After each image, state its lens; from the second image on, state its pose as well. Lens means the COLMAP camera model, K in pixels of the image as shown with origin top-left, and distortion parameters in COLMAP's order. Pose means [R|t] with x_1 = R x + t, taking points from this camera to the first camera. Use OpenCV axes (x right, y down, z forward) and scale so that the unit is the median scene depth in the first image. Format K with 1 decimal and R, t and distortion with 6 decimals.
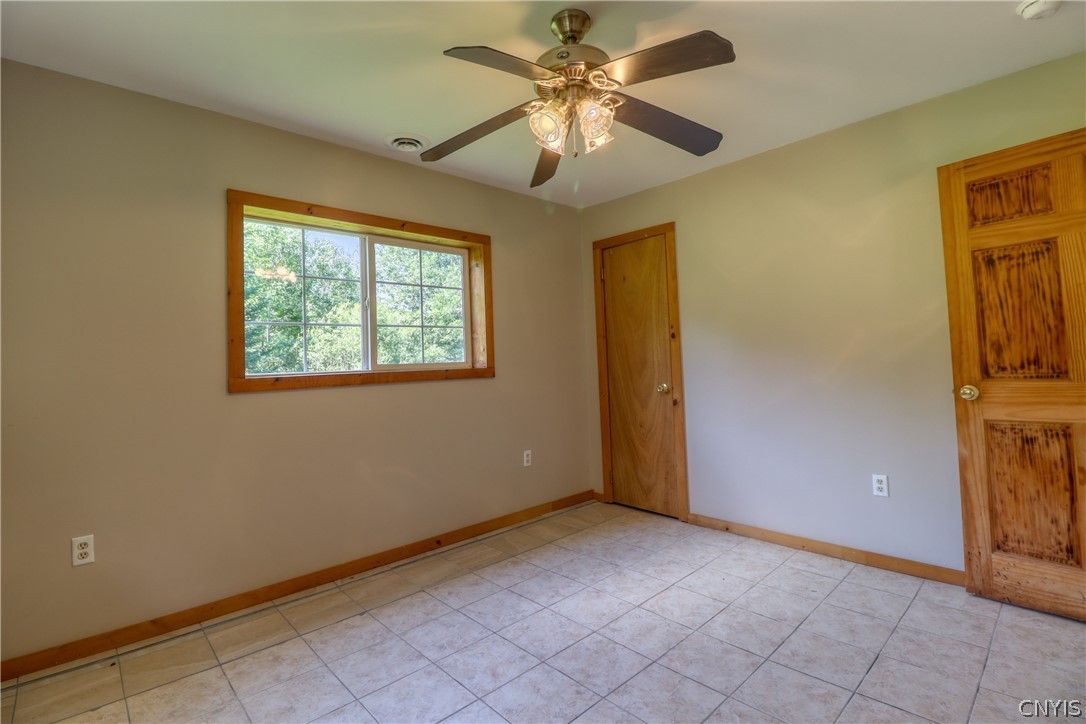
lens RADIAL K [[504.9, 0, 544.5], [0, 504.9, 343.0], [0, 0, 1]] dist [0.003016, -0.014529]
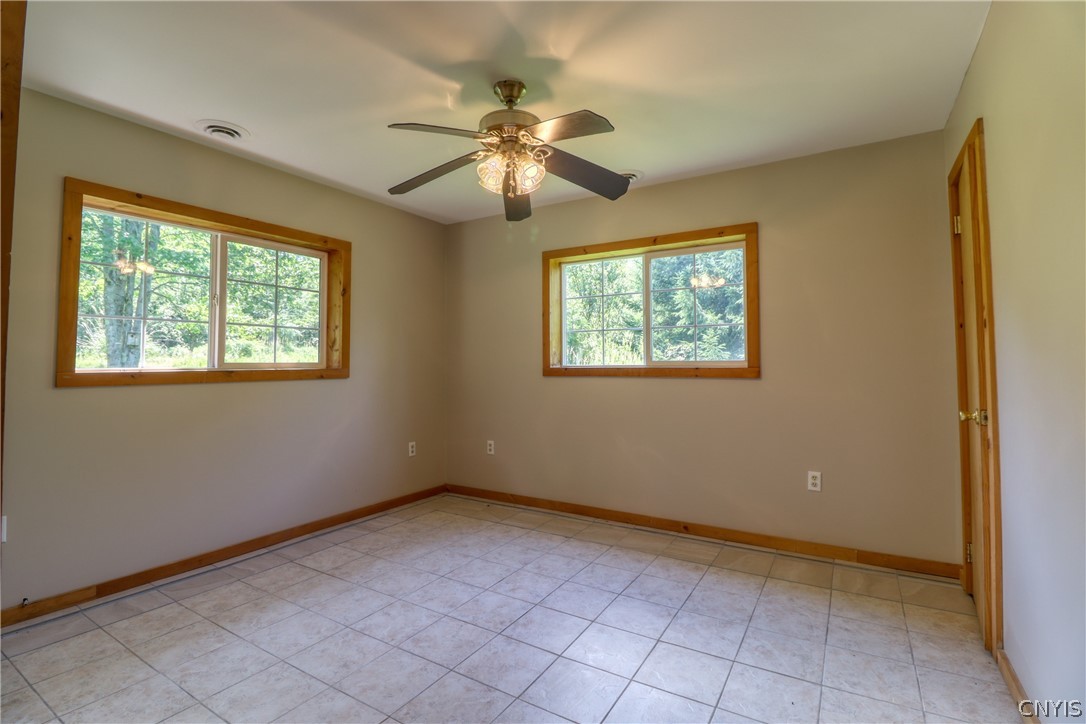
lens RADIAL K [[504.9, 0, 544.5], [0, 504.9, 343.0], [0, 0, 1]] dist [0.003016, -0.014529]
pose [[0.264445, -0.005720, -0.964384, 0.959982], [0.028727, 0.999585, 0.001948, -0.011724], [0.963973, -0.028219, 0.264499, 0.563240]]
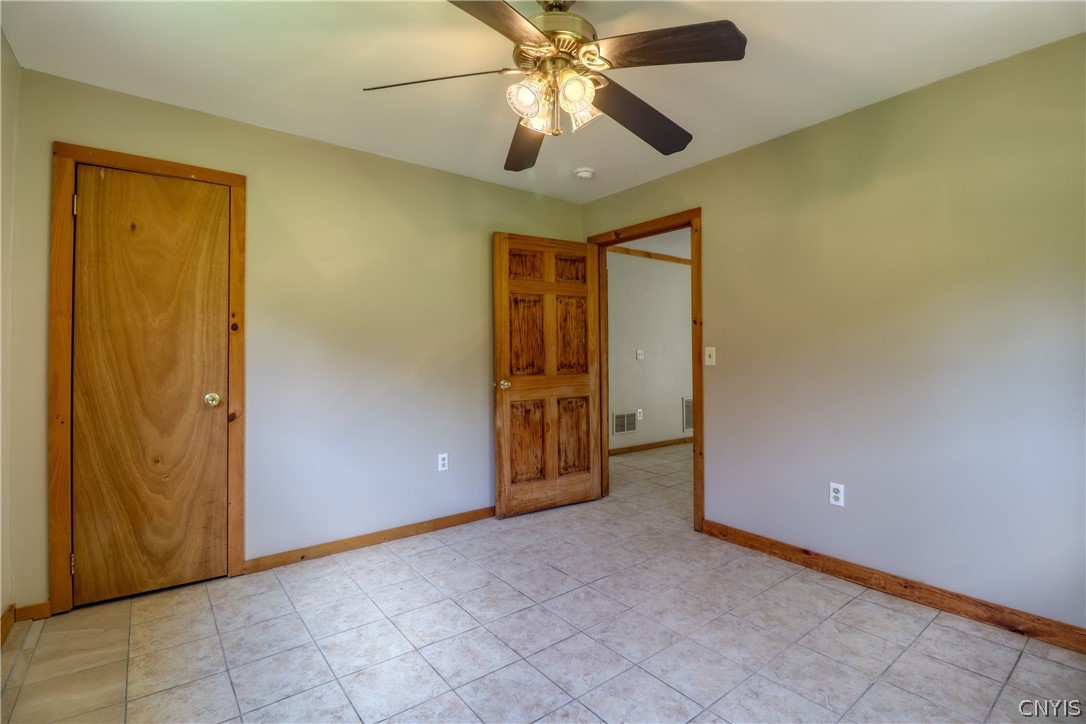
lens RADIAL K [[504.9, 0, 544.5], [0, 504.9, 343.0], [0, 0, 1]] dist [0.003016, -0.014529]
pose [[0.088611, 0.055562, 0.994515, -0.638066], [-0.035486, 0.997985, -0.052595, 0.046185], [-0.995434, -0.030631, 0.090404, 0.700741]]
